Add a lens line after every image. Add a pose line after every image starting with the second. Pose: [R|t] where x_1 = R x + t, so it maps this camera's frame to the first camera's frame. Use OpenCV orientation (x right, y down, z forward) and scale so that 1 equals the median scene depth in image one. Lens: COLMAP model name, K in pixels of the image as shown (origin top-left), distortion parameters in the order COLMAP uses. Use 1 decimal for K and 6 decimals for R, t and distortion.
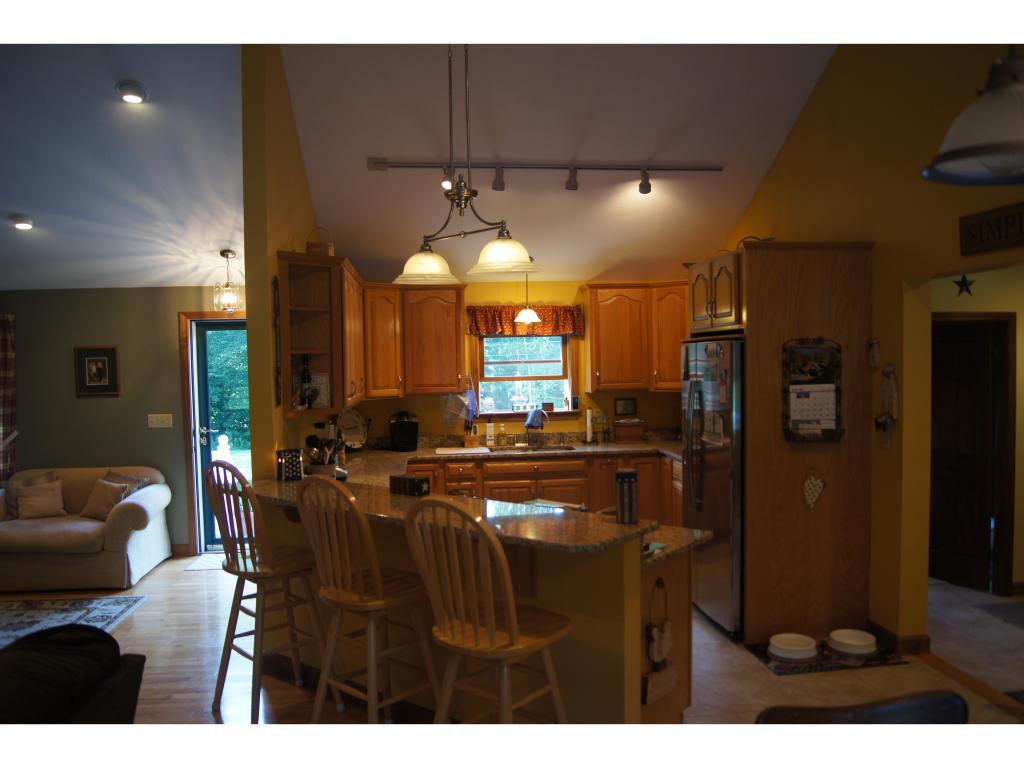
lens RADIAL K [[808.6, 0, 511.4], [0, 808.6, 385.6], [0, 0, 1]] dist [-0.076875, 0.013953]
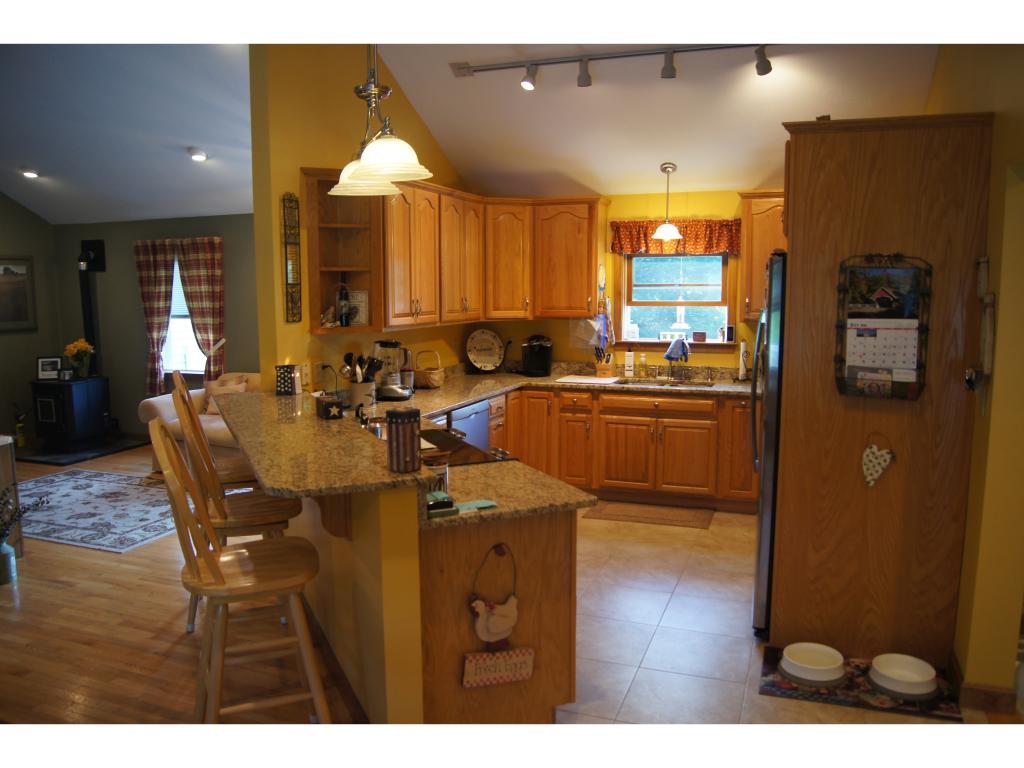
lens RADIAL K [[808.6, 0, 508.4], [0, 808.6, 385.0], [0, 0, 1]] dist [-0.076875, 0.013953]
pose [[0.890807, 0.069512, -0.449034, 0.284077], [-0.027693, 0.994698, 0.099044, -0.002604], [0.453538, -0.075794, 0.888008, 0.142548]]
